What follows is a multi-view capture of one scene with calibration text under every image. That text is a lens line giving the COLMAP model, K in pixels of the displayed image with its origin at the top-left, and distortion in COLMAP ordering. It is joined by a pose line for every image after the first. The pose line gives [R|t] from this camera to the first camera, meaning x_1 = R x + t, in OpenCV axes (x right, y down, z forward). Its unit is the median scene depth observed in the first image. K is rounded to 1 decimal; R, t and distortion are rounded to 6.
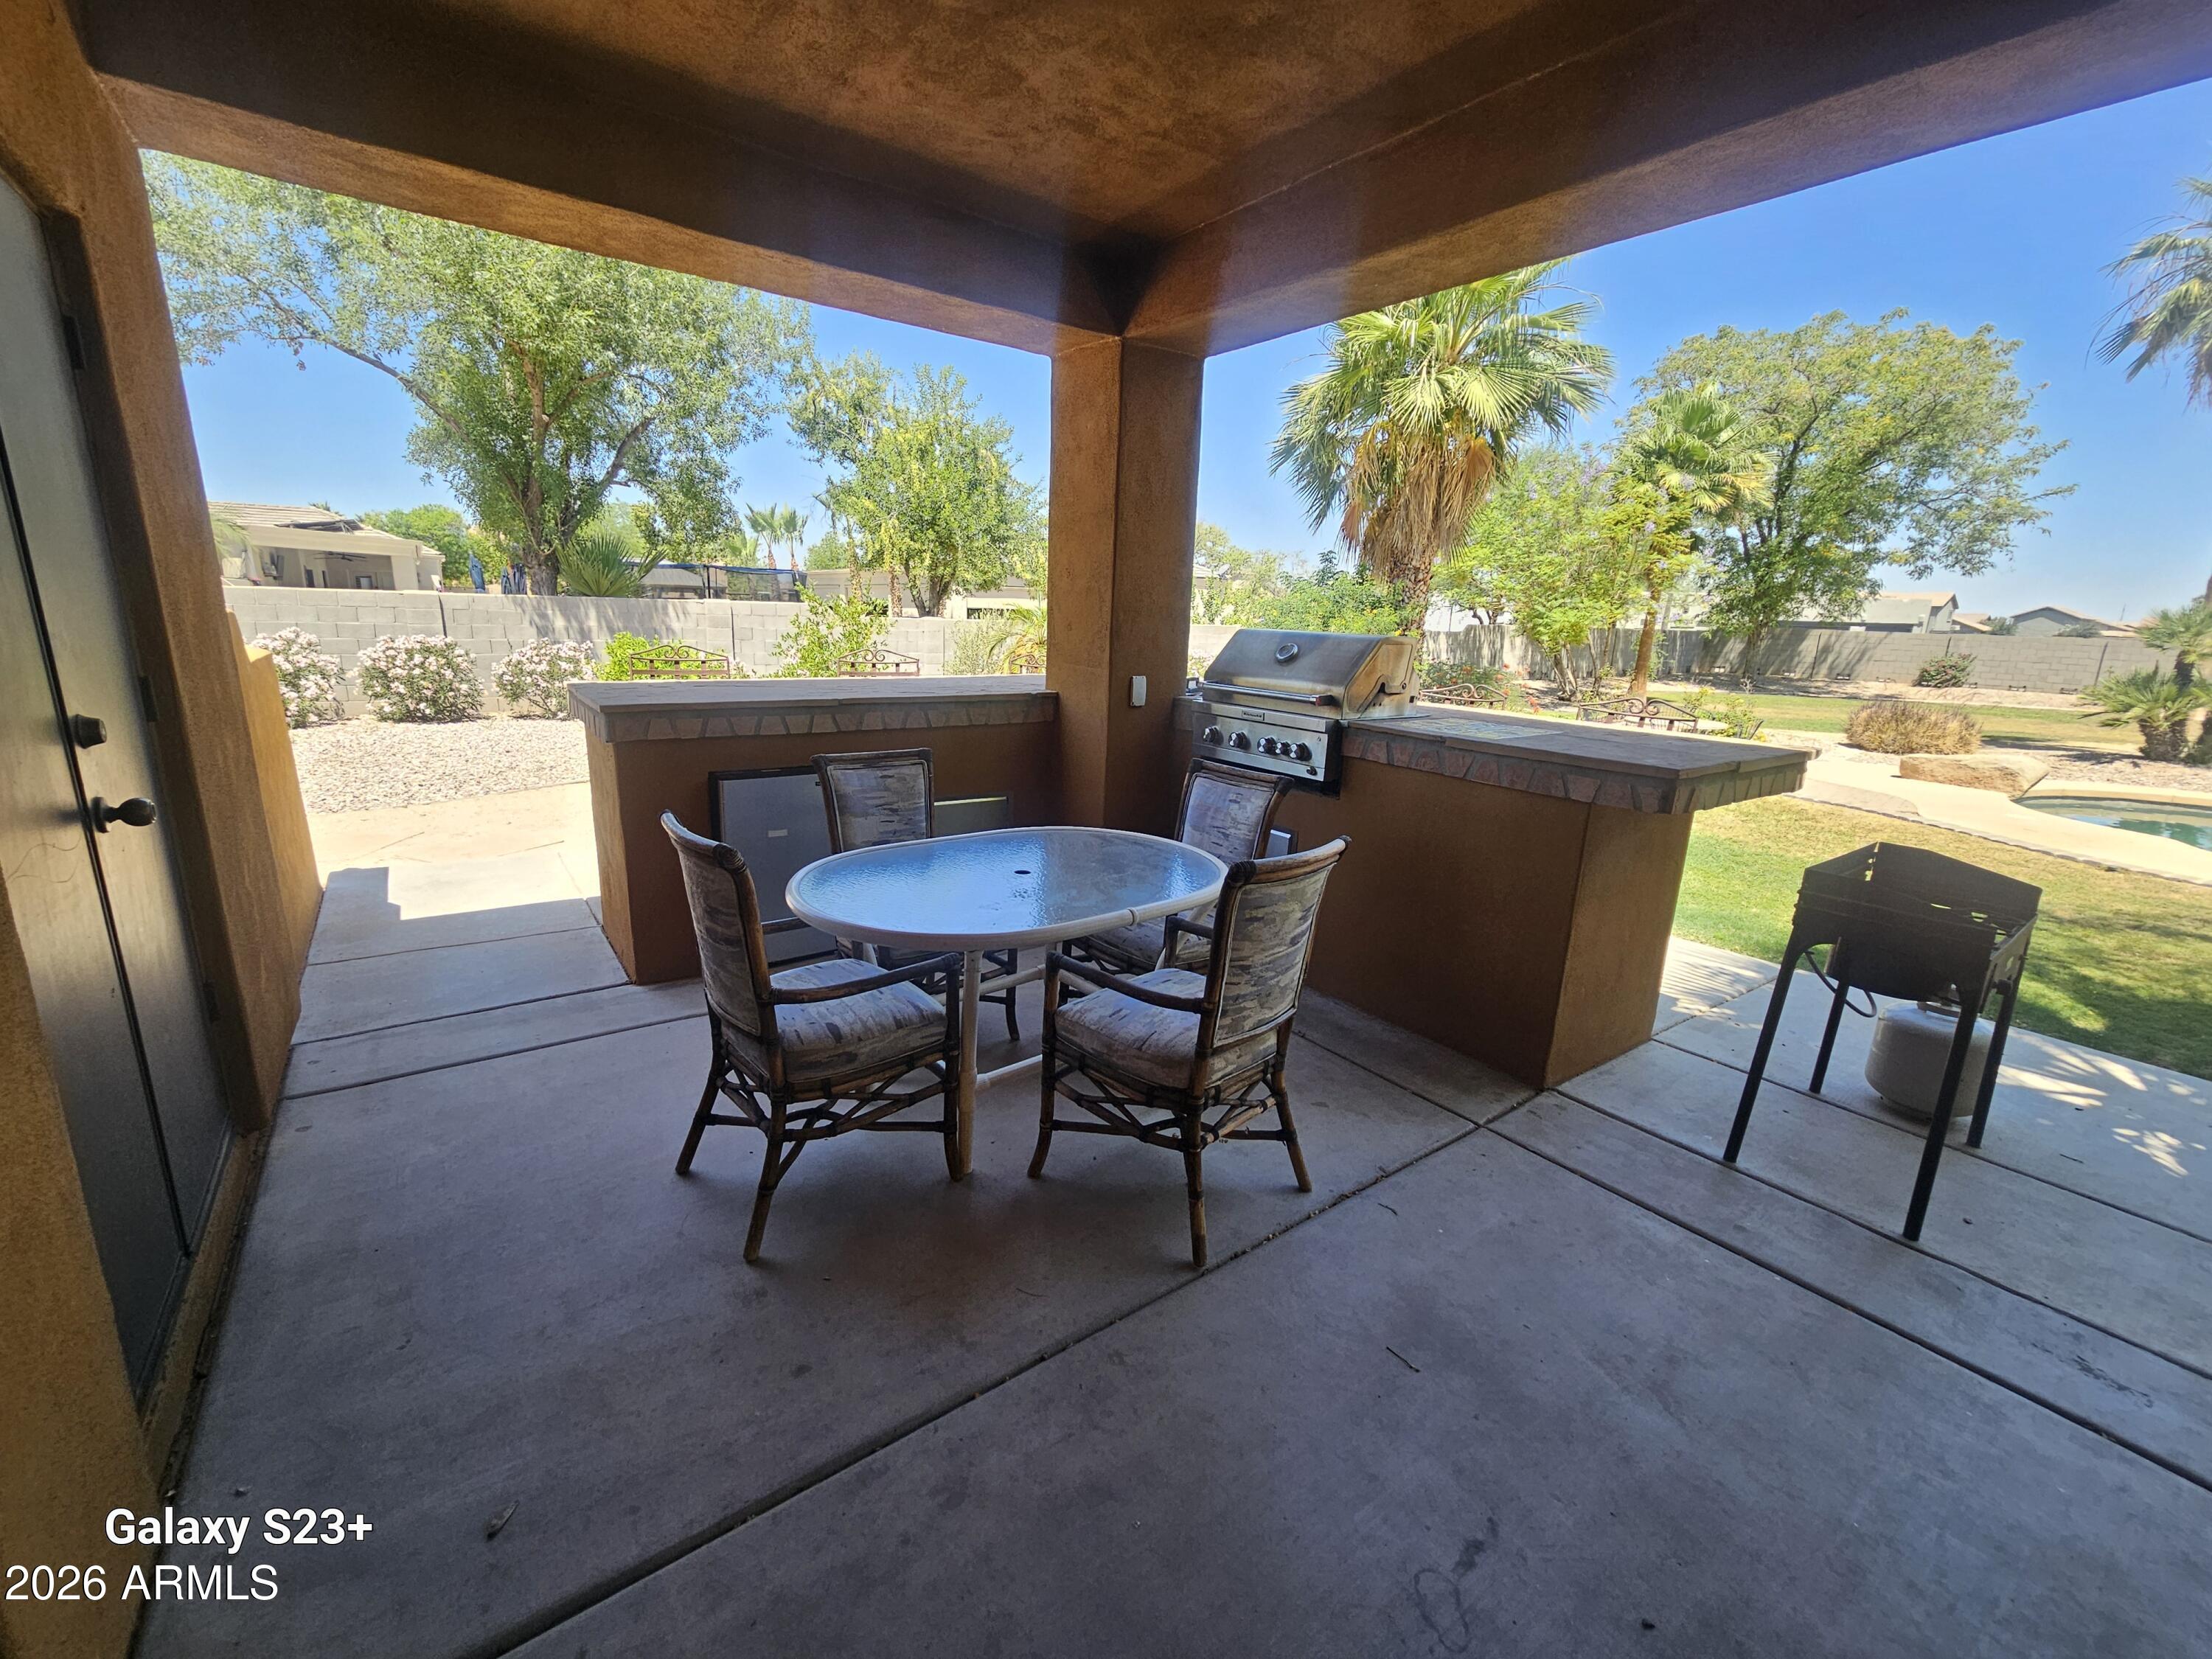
lens RADIAL K [[907.8, 0, 1084.8], [0, 907.8, 832.1], [0, 0, 1]] dist [-0.003194, -0.000473]
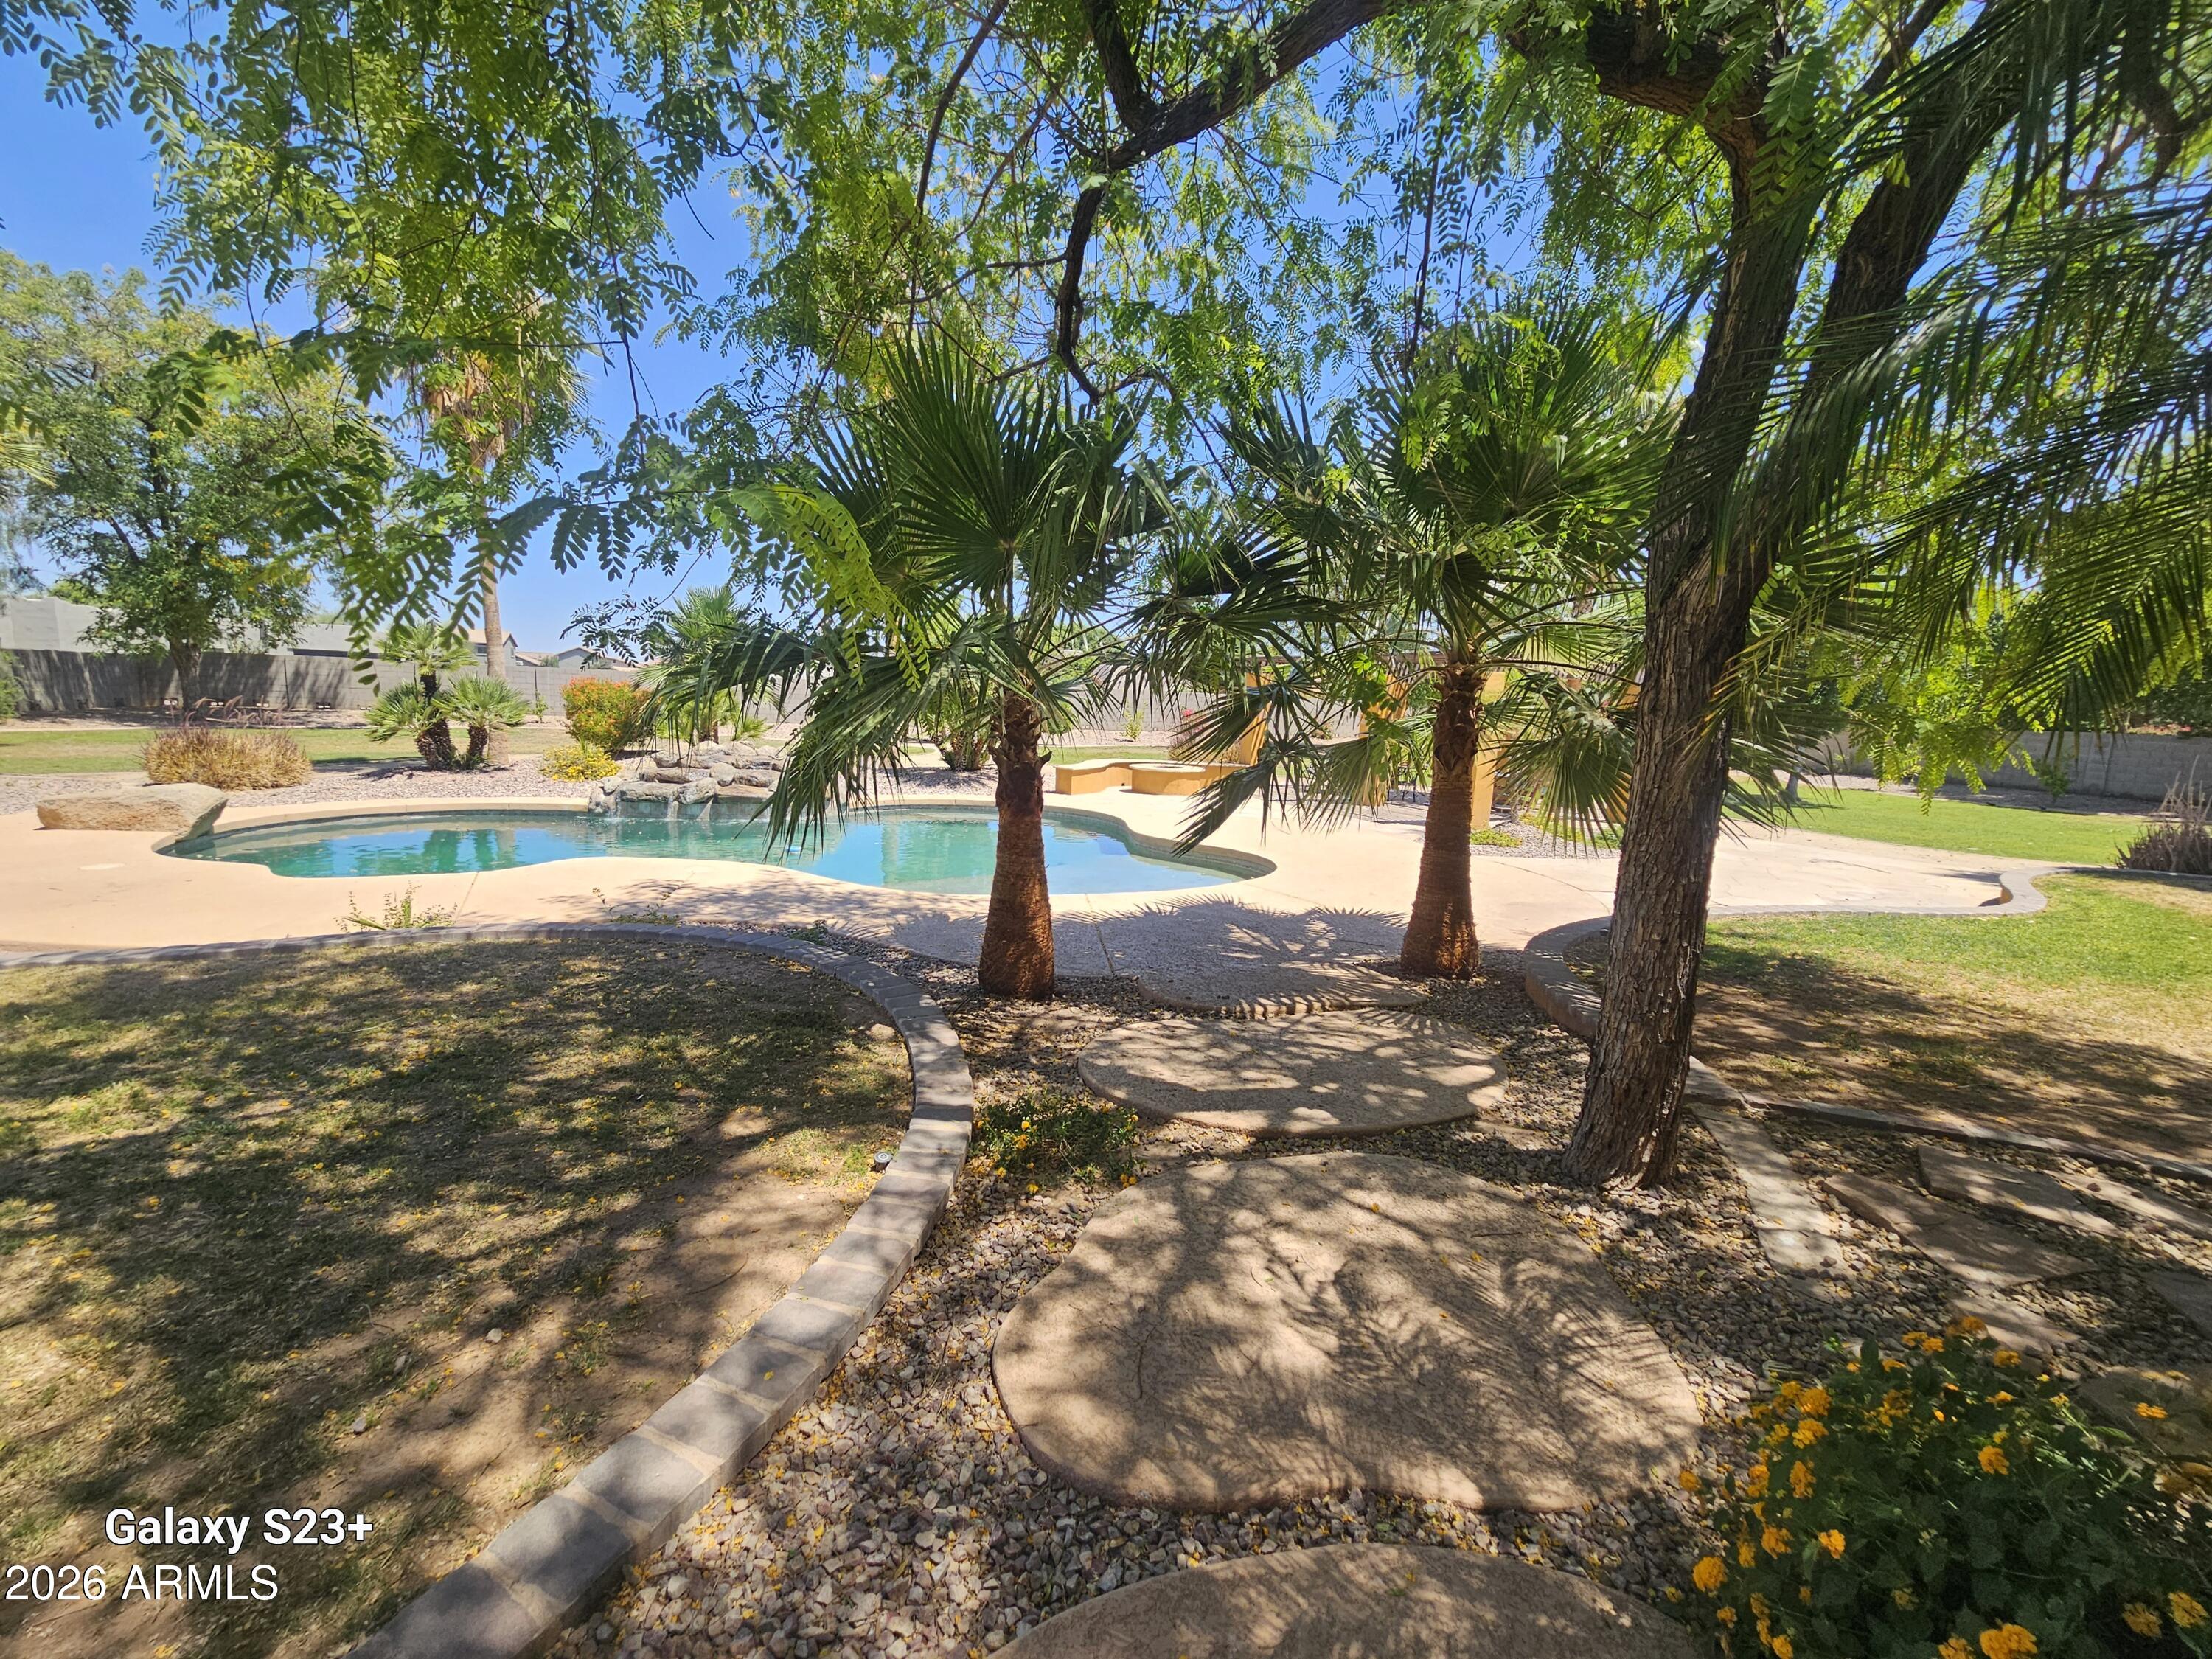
lens RADIAL K [[907.8, 0, 1099.8], [0, 907.8, 817.9], [0, 0, 1]] dist [-0.003194, -0.000473]
pose [[0.276051, -0.144175, 0.950268, 0.222104], [0.195182, 0.976494, 0.091454, 0.014349], [-0.941116, 0.160229, 0.297702, -0.005100]]
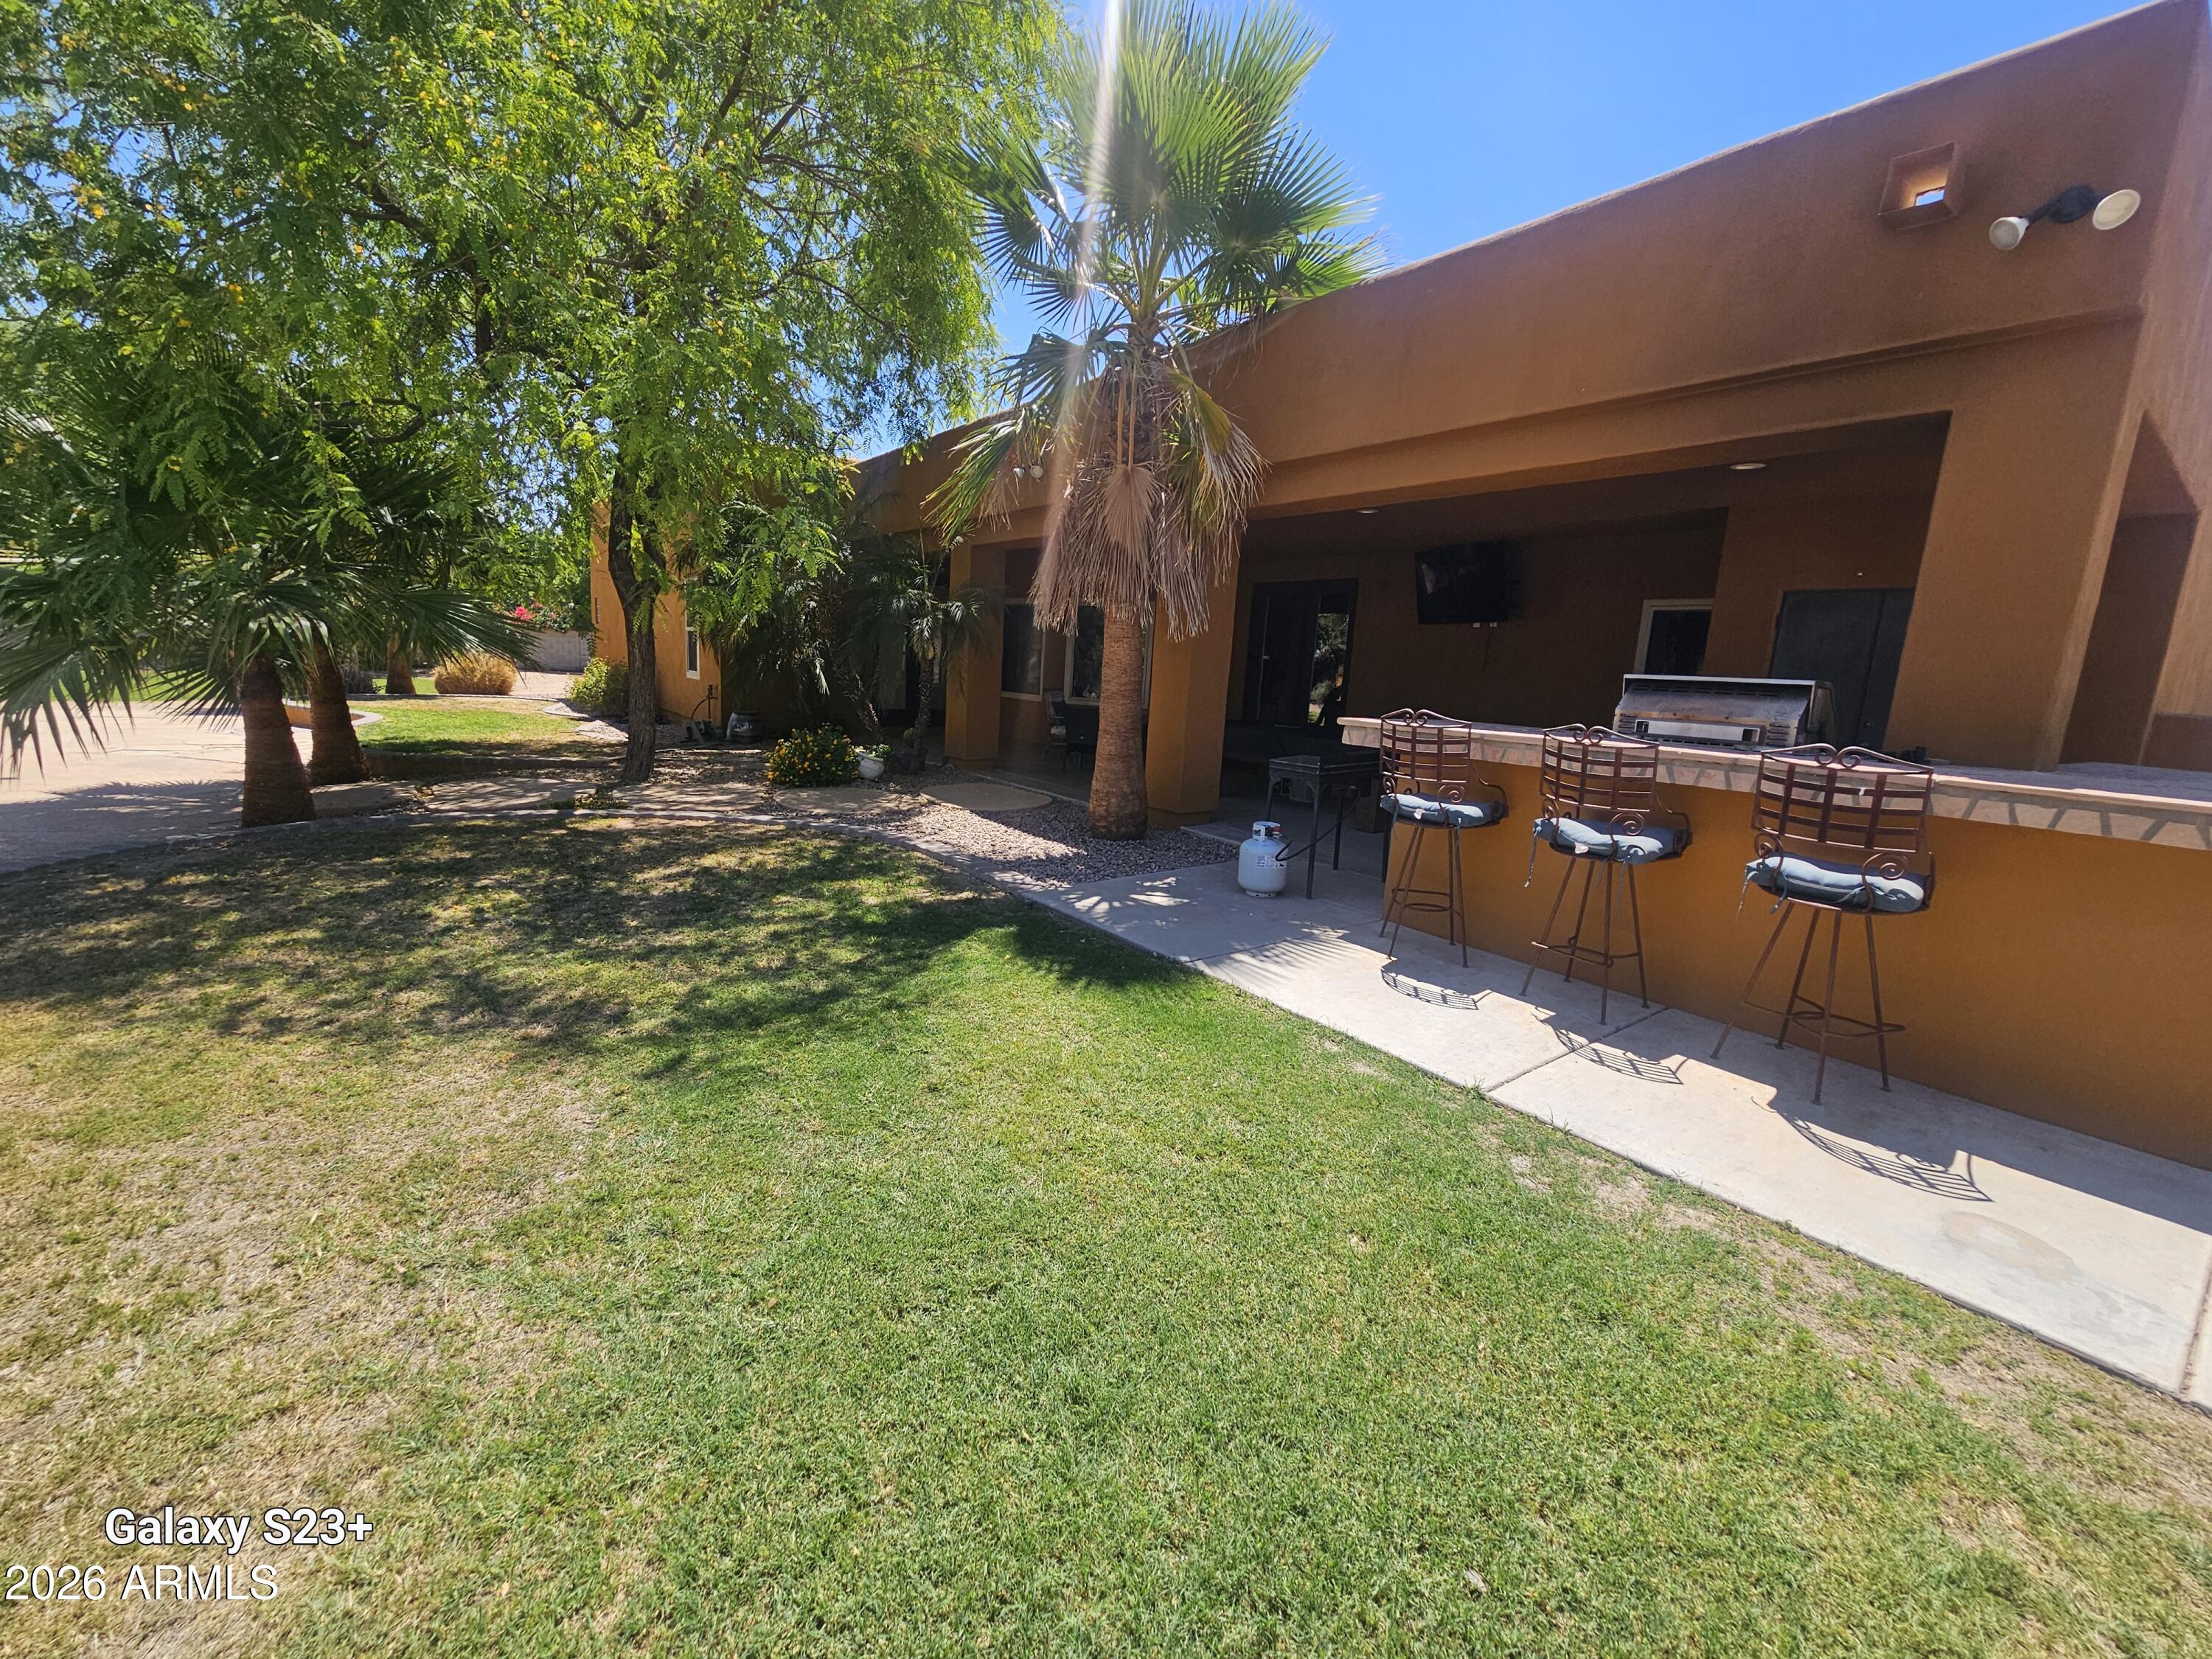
lens RADIAL K [[907.8, 0, 1085.7], [0, 907.8, 826.5], [0, 0, 1]] dist [-0.003194, -0.000473]
pose [[-0.996311, -0.083029, -0.021674, 0.167436], [-0.084689, 0.910696, 0.404301, -0.069087], [-0.013830, 0.404646, -0.914369, 0.335912]]
